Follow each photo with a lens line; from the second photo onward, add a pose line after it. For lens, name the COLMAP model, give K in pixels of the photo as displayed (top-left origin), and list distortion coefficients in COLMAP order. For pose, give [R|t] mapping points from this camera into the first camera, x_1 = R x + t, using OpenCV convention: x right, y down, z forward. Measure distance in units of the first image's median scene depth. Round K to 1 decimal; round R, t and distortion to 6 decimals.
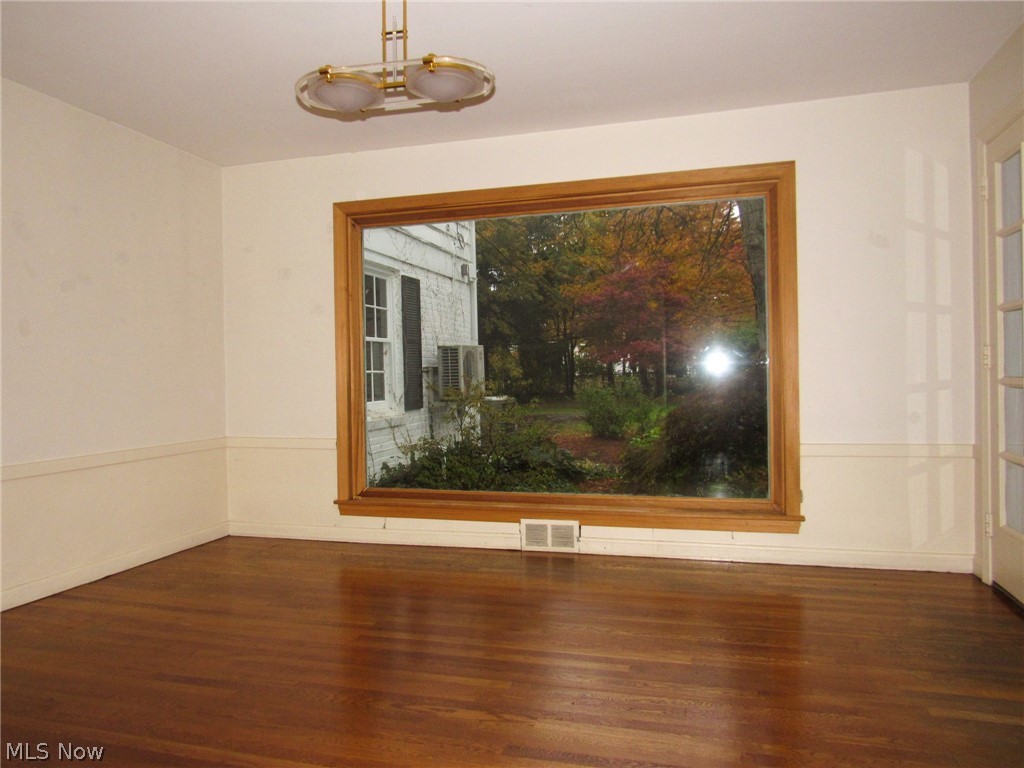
lens RADIAL K [[739.5, 0, 512.0], [0, 739.5, 384.0], [0, 0, 1]] dist [0.002797, 0.005379]
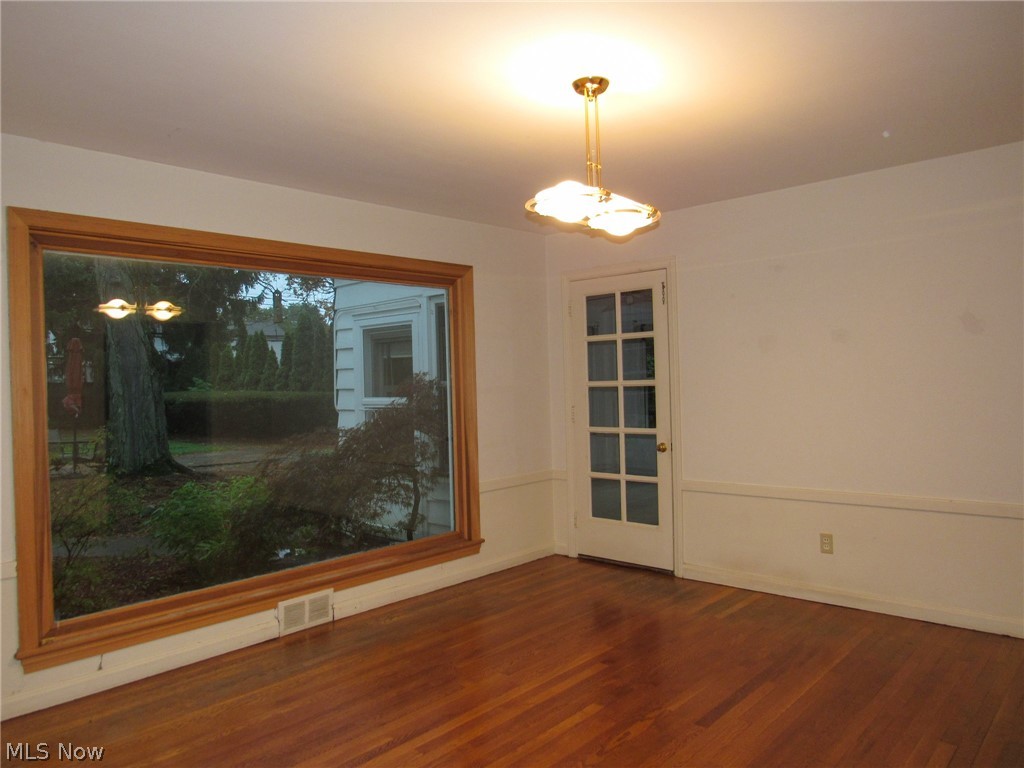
lens RADIAL K [[718.7, 0, 512.0], [0, 718.7, 384.0], [0, 0, 1]] dist [-0.007767, -0.000229]
pose [[0.443566, 0.008301, 0.896203, -0.669838], [0.030771, 0.999227, -0.024485, -0.058815], [-0.895713, 0.038438, 0.442968, 0.342020]]
